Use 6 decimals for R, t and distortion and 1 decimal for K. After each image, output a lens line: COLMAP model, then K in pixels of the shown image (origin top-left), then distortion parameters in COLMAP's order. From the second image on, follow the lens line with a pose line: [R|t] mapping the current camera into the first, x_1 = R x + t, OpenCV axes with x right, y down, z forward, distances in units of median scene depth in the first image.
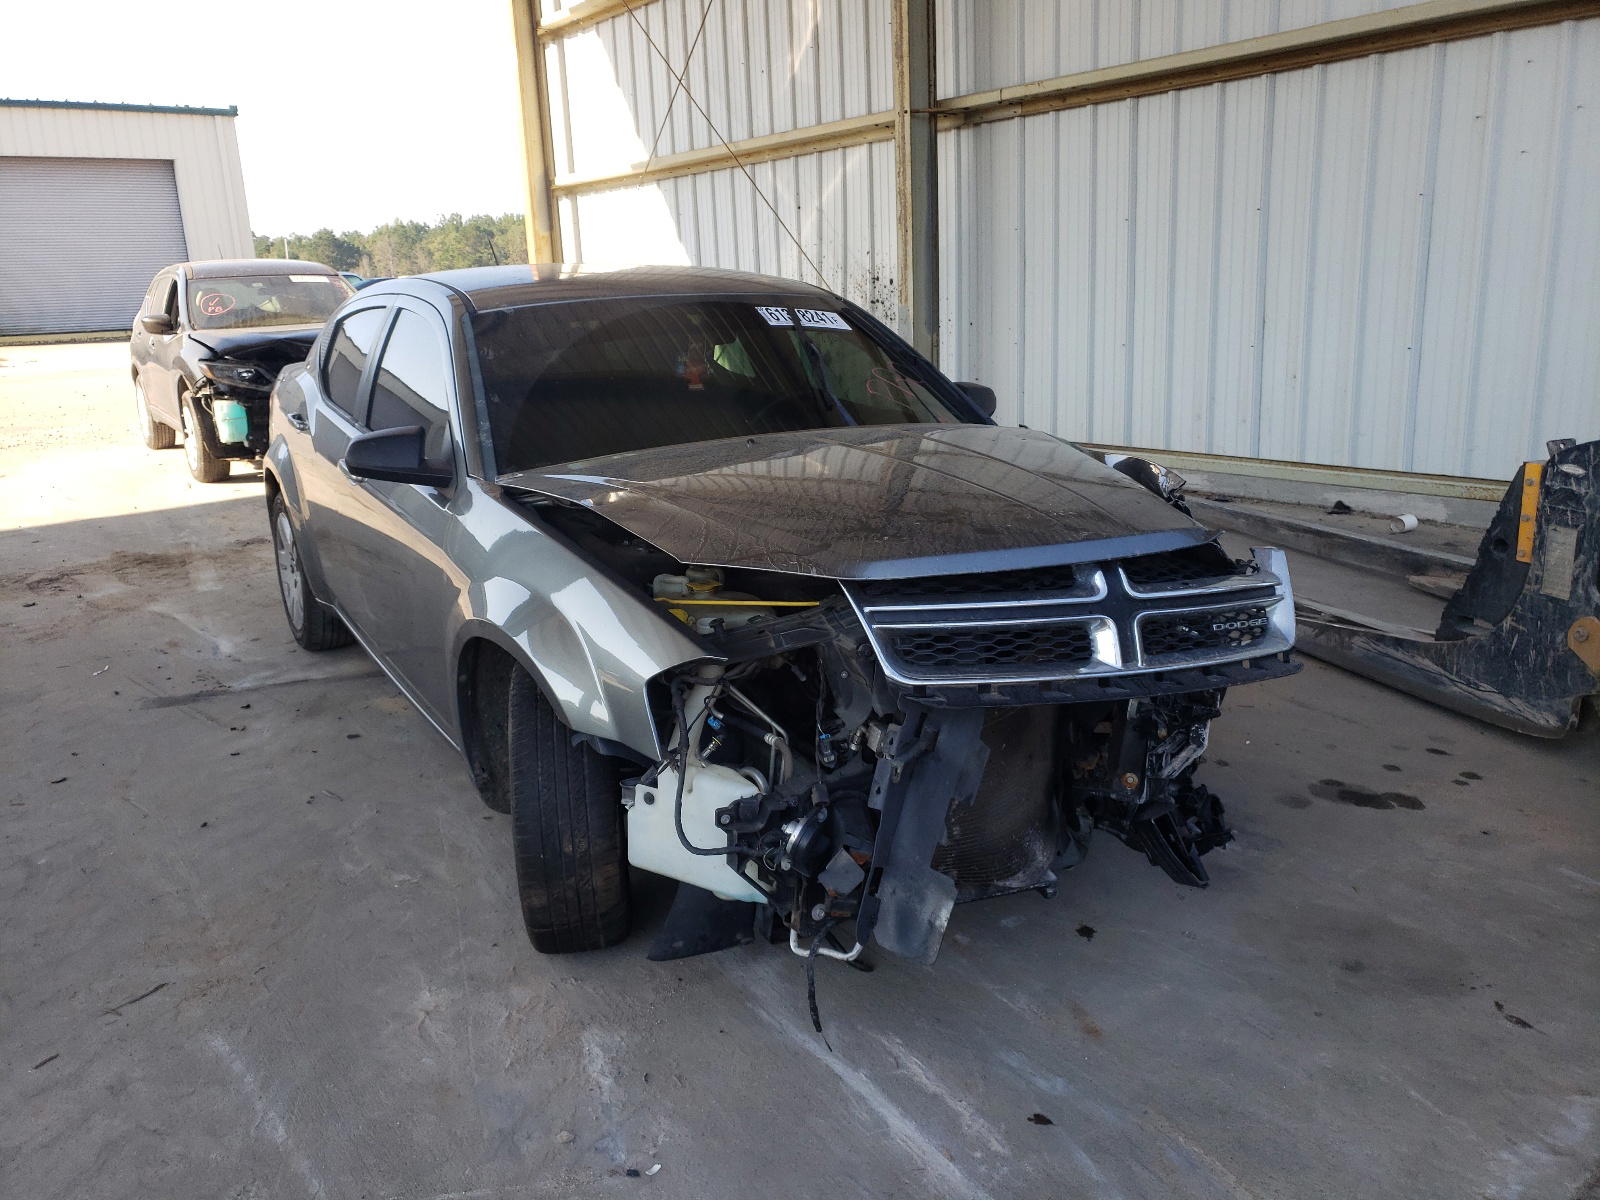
lens RADIAL K [[1280.1, 0, 804.0], [0, 1280.1, 601.6], [0, 0, 1]] dist [0.015298, 0.002048]
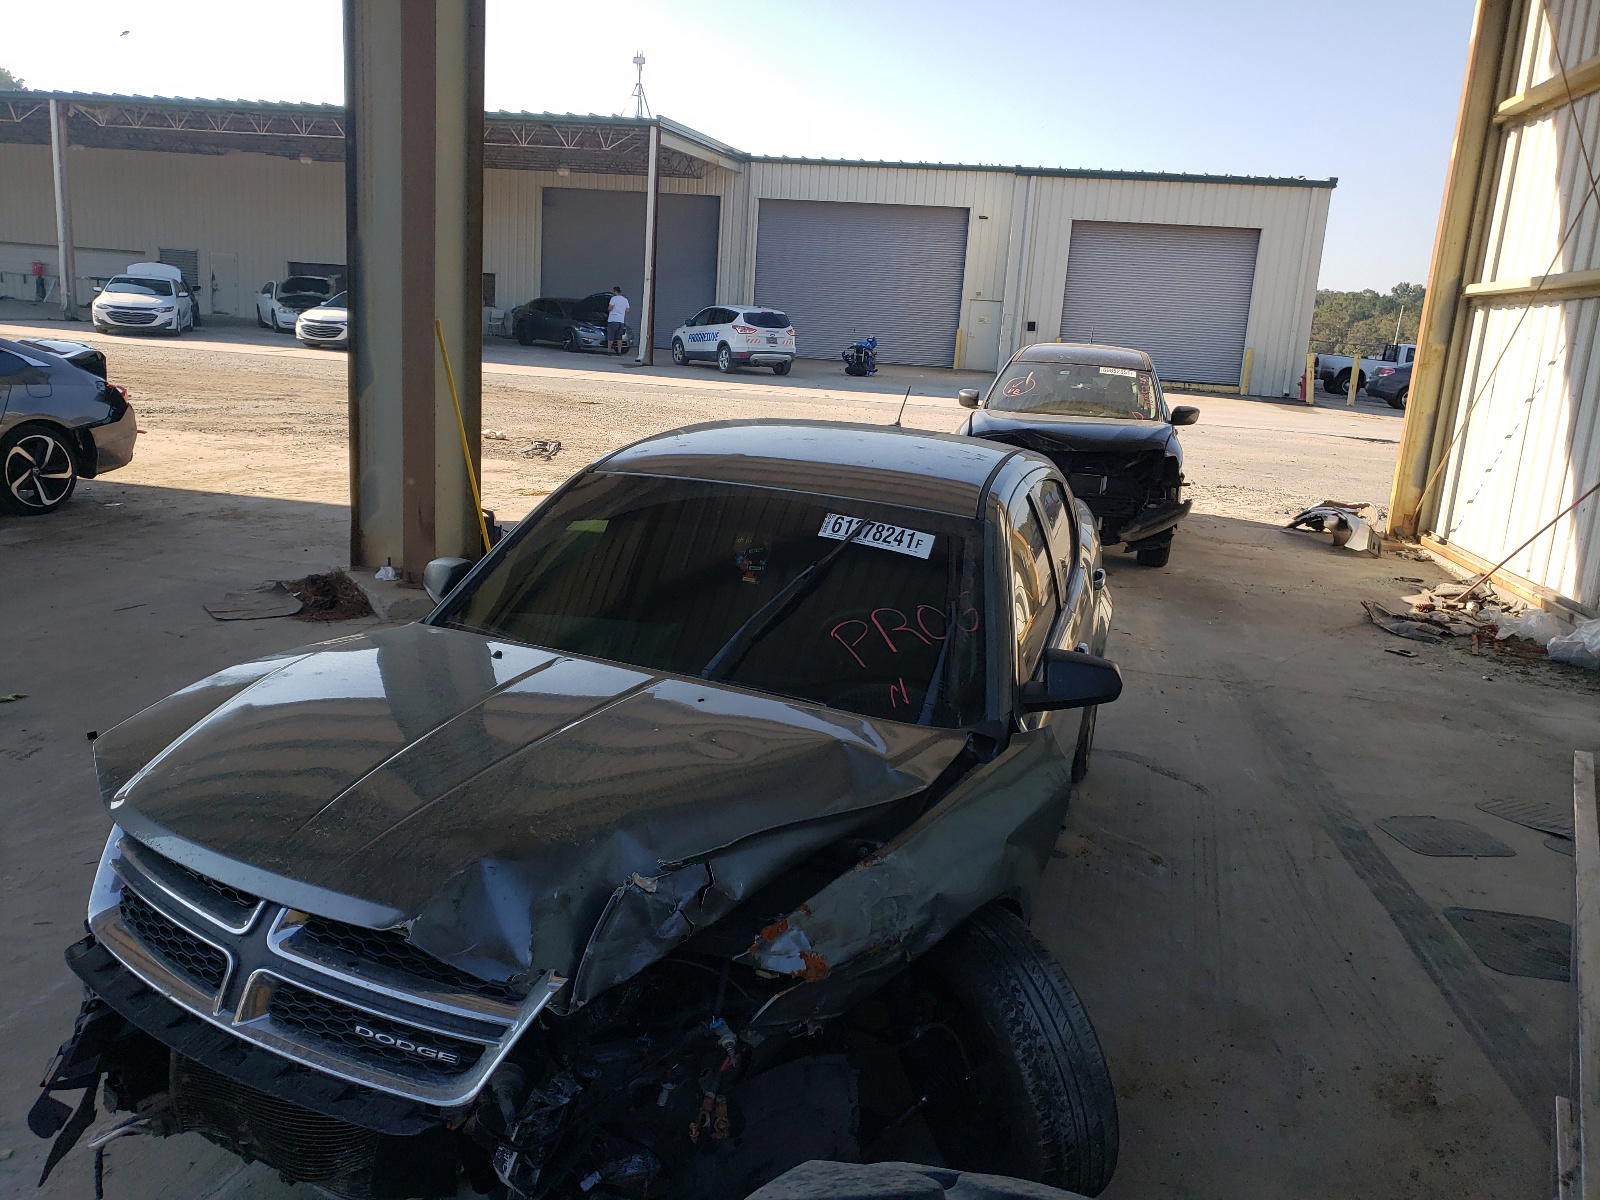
lens RADIAL K [[1281.2, 0, 799.6], [0, 1281.2, 599.1], [0, 0, 1]] dist [0.027793, -0.006801]
pose [[0.650250, 0.249582, -0.717554, 0.952566], [-0.277407, 0.957283, 0.081578, -0.363102], [0.707263, 0.146008, 0.691708, 0.537090]]
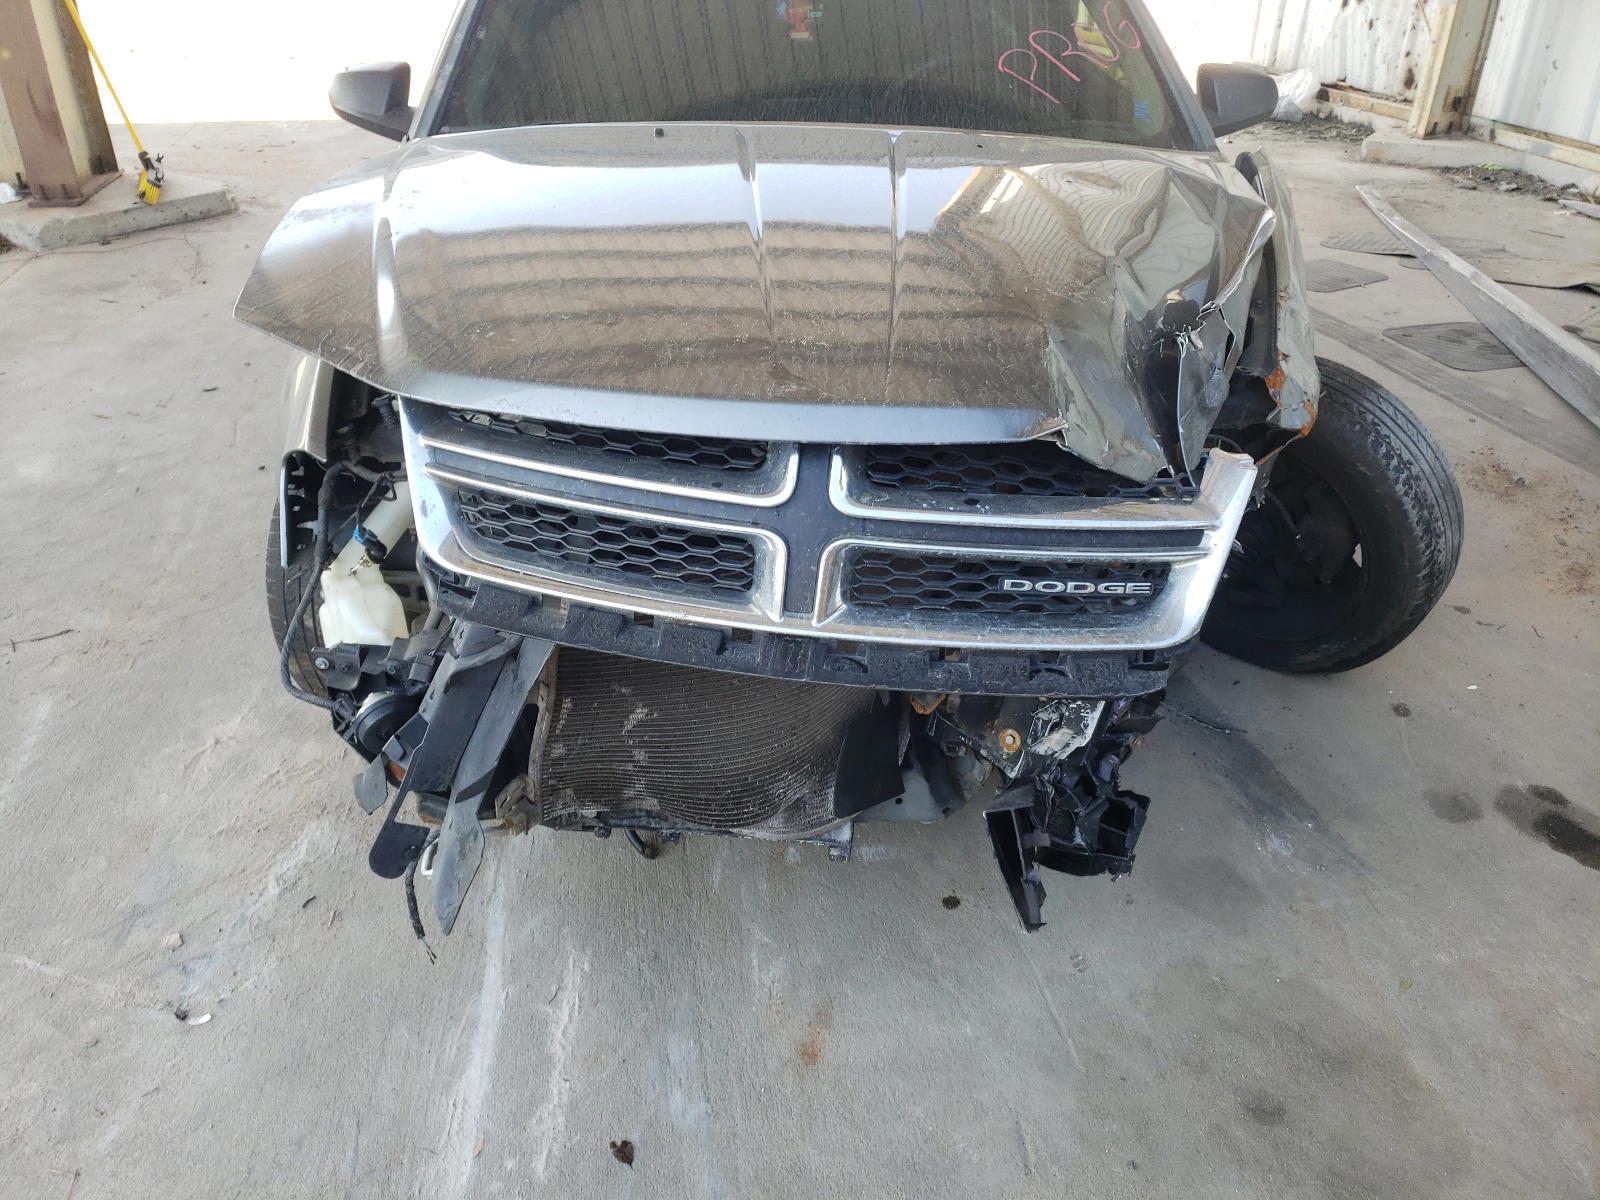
lens RADIAL K [[1281.2, 0, 795.9], [0, 1281.2, 598.1], [0, 0, 1]] dist [0.027793, -0.006801]
pose [[0.879916, 0.262836, -0.395810, 0.430472], [-0.143960, 0.941381, 0.305086, -0.128265], [0.452796, -0.211469, 0.866174, 0.410010]]
